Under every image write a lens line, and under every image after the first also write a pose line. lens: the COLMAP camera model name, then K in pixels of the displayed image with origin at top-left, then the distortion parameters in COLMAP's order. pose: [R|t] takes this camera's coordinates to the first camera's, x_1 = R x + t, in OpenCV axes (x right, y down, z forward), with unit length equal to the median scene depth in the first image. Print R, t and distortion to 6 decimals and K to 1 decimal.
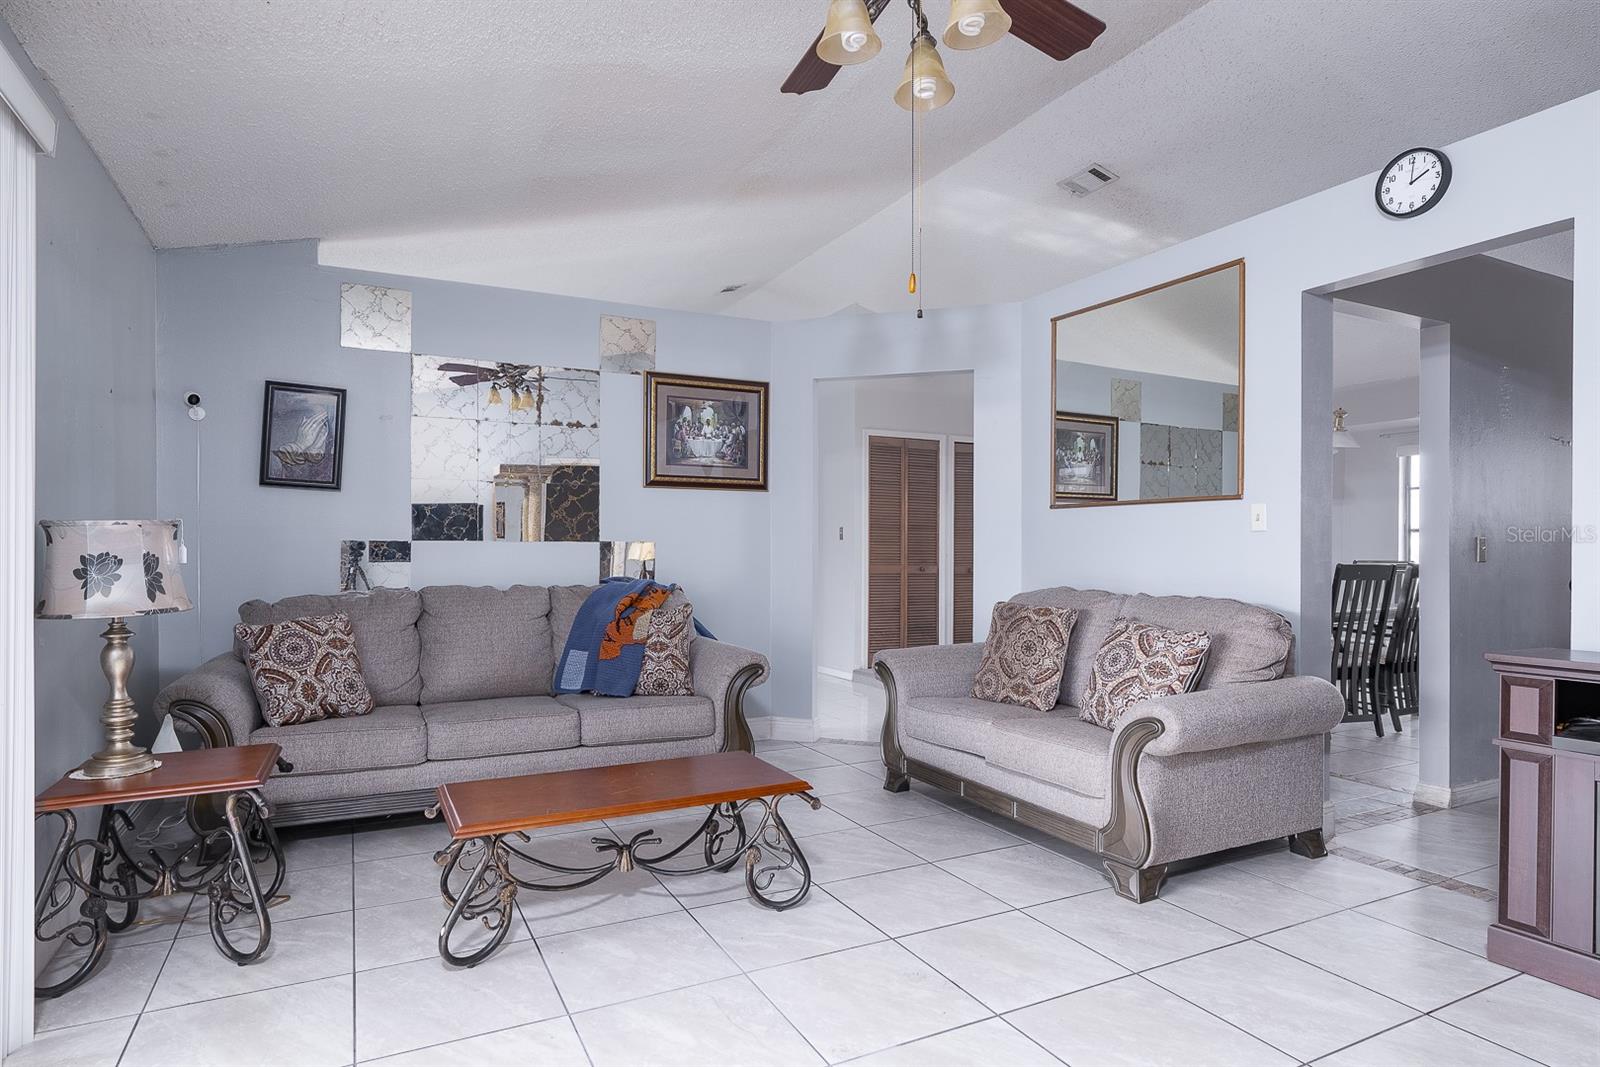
lens RADIAL K [[881.8, 0, 807.3], [0, 881.8, 551.0], [0, 0, 1]] dist [-0.005625, 0.000338]
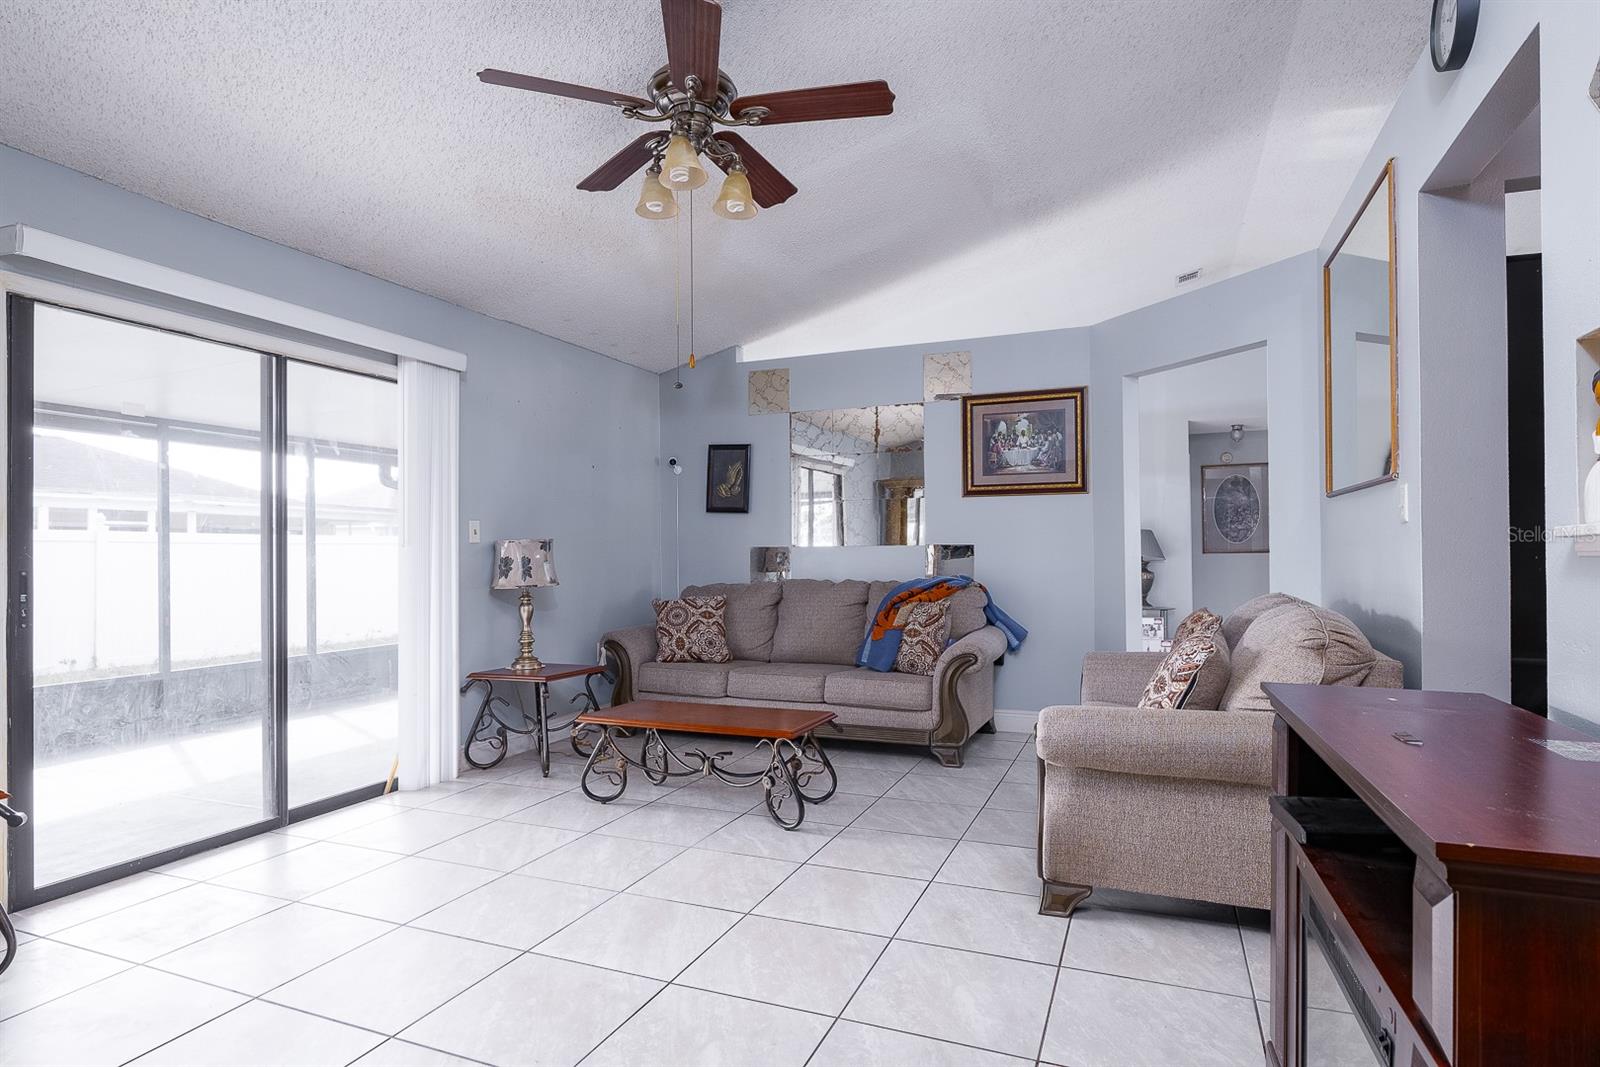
lens RADIAL K [[852.4, 0, 769.2], [0, 852.4, 539.6], [0, 0, 1]] dist [-0.006491, -0.000022]
pose [[0.647604, -0.017997, -0.761765, 0.593736], [0.007397, 0.999822, -0.017333, 0.000653], [0.761941, 0.005590, 0.647622, 0.105714]]
